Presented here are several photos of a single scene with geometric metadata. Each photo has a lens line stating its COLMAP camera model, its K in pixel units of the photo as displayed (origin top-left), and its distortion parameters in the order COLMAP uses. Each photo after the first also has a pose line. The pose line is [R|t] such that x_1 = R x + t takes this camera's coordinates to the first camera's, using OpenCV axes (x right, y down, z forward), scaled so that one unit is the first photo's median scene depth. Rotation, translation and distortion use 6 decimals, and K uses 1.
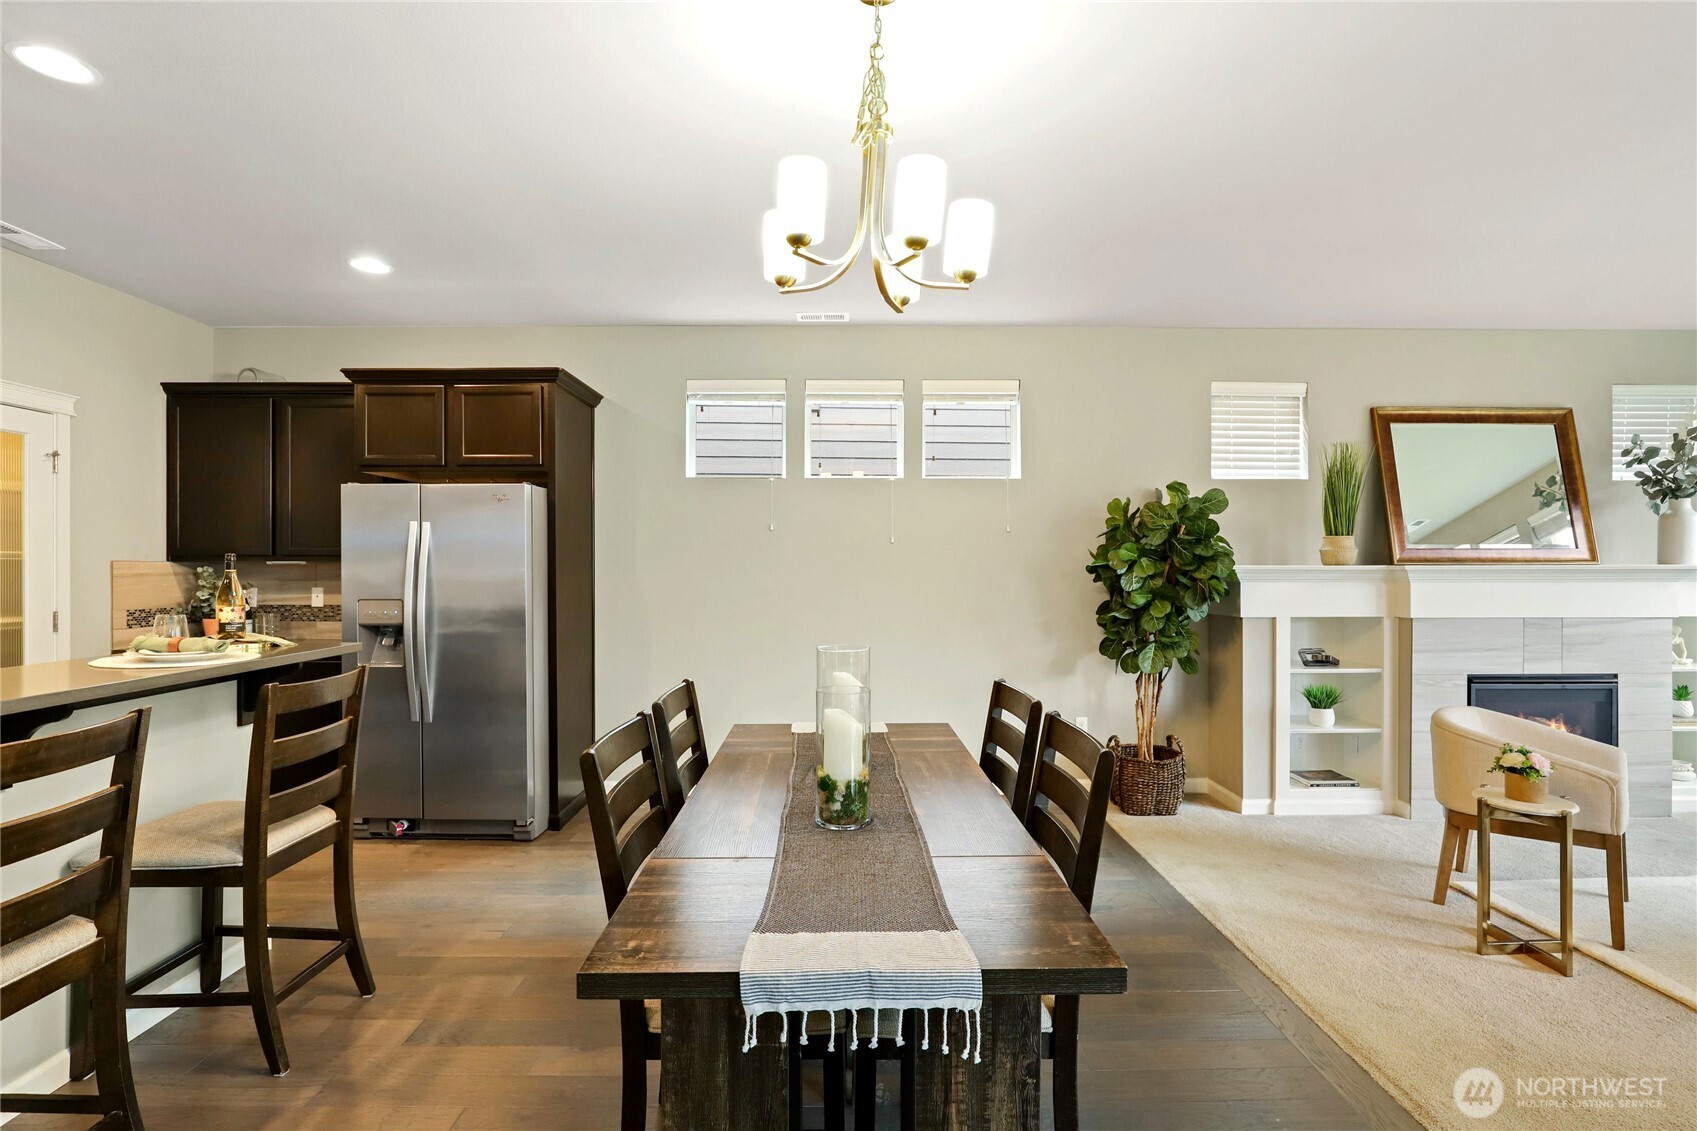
lens RADIAL K [[787.6, 0, 846.7], [0, 787.6, 567.0], [0, 0, 1]] dist [-0.016822, 0.002842]
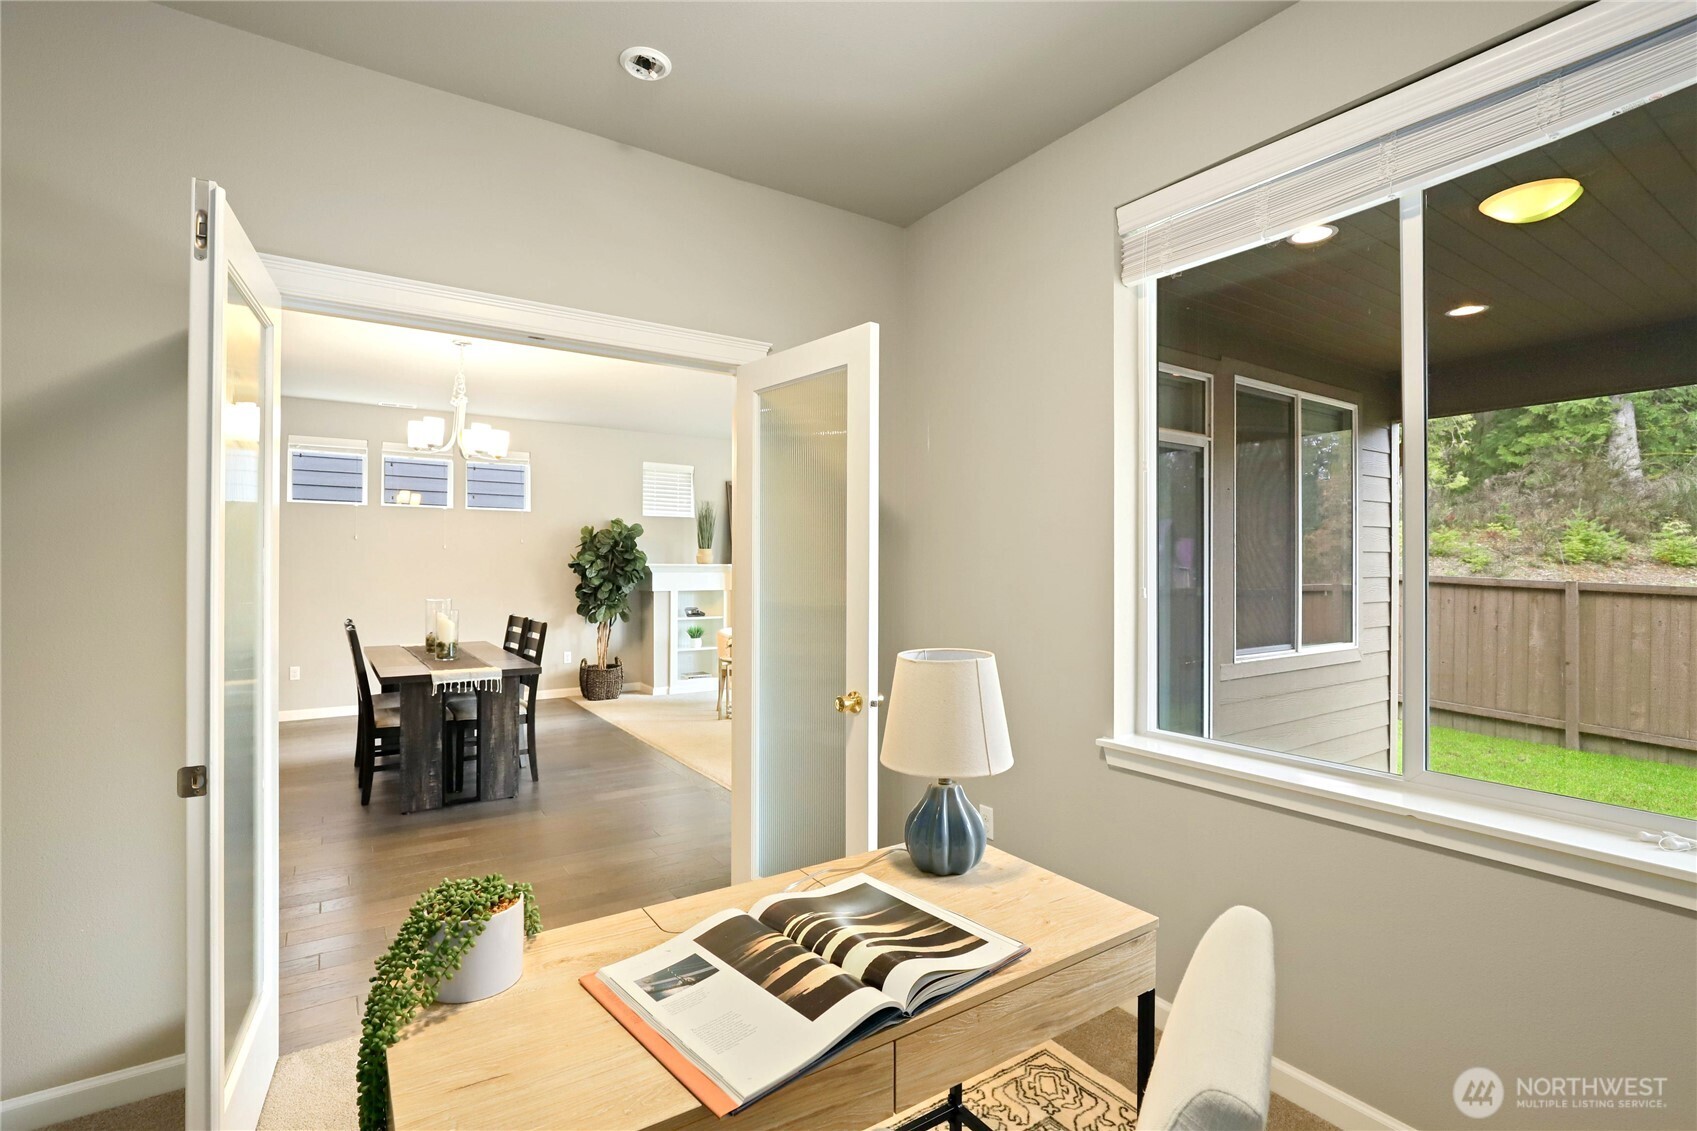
lens RADIAL K [[787.6, 0, 861.8], [0, 787.6, 565.1], [0, 0, 1]] dist [-0.016822, 0.002842]
pose [[0.829539, 0.003014, 0.558441, -0.137161], [-0.004658, 0.999988, 0.001522, -0.003948], [-0.558429, -0.003864, 0.829543, -0.849167]]
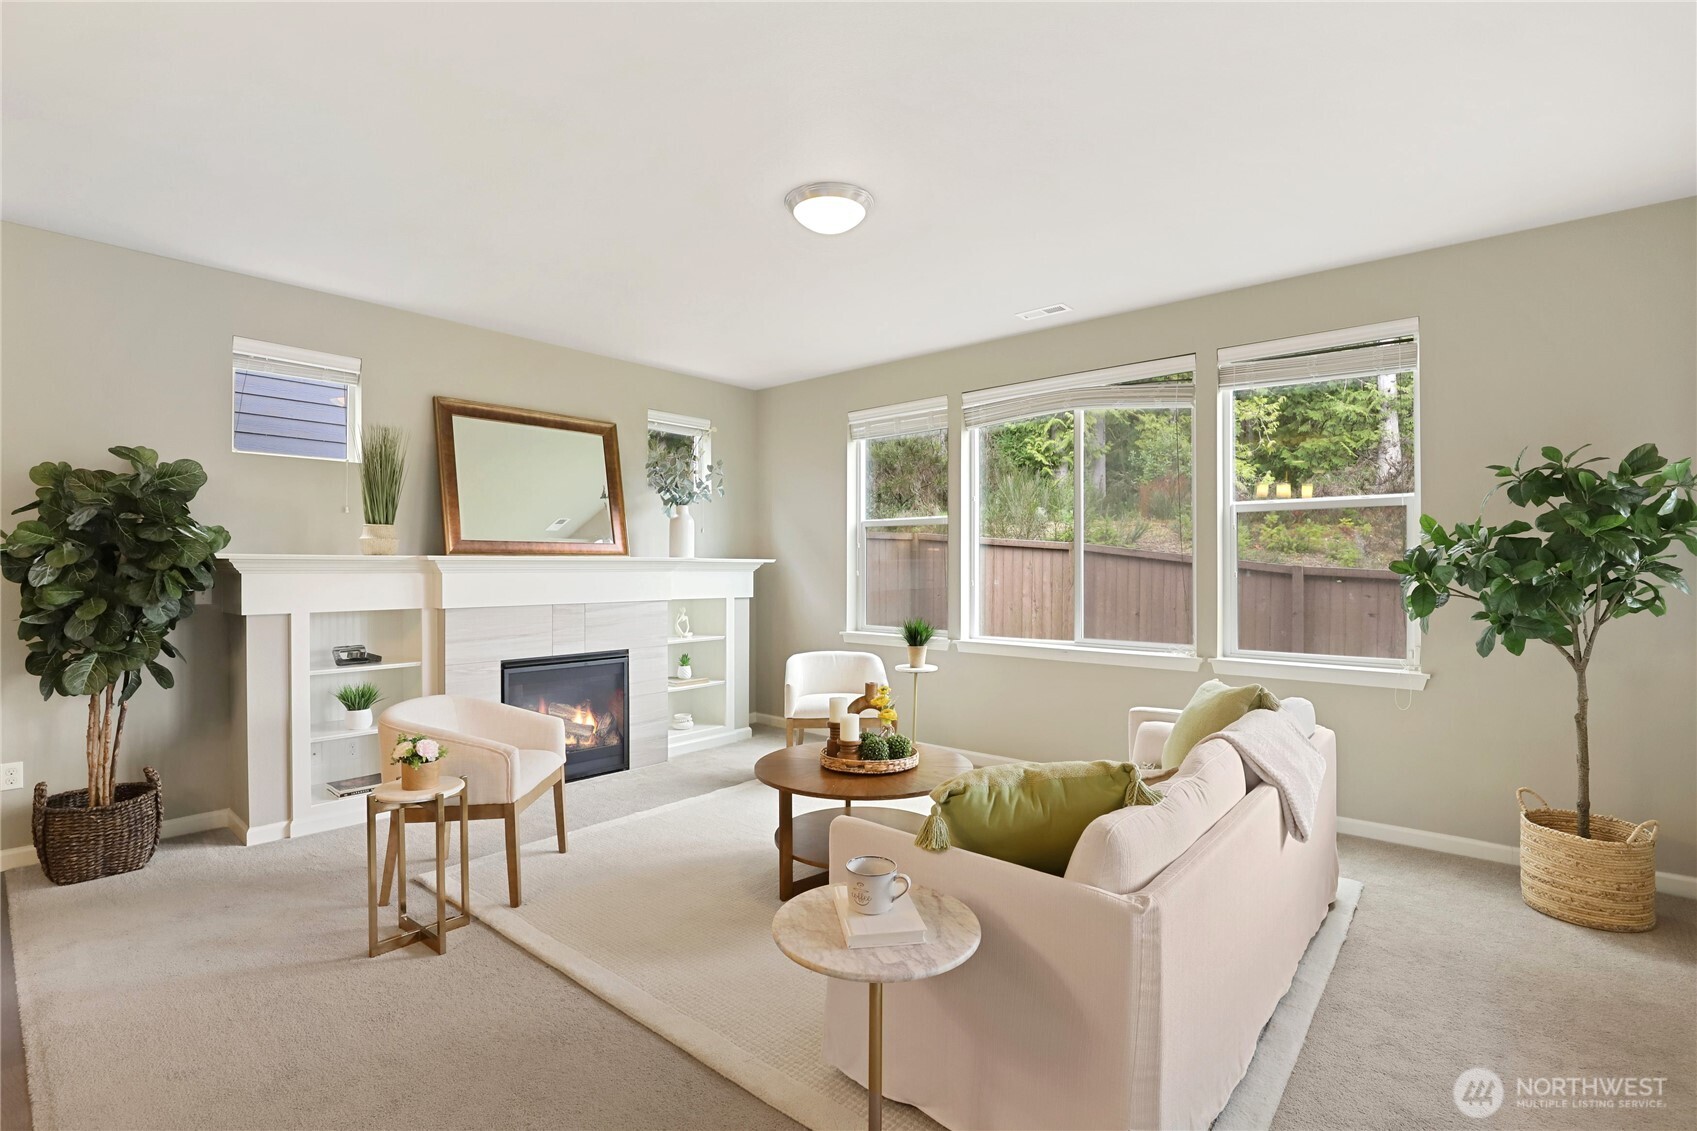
lens RADIAL K [[787.6, 0, 839.7], [0, 787.6, 566.9], [0, 0, 1]] dist [-0.016822, 0.002842]
pose [[0.672658, 0.000464, 0.739953, 0.310698], [-0.002407, 0.999996, 0.001561, 0.008815], [-0.739949, -0.002831, 0.672657, -0.046819]]
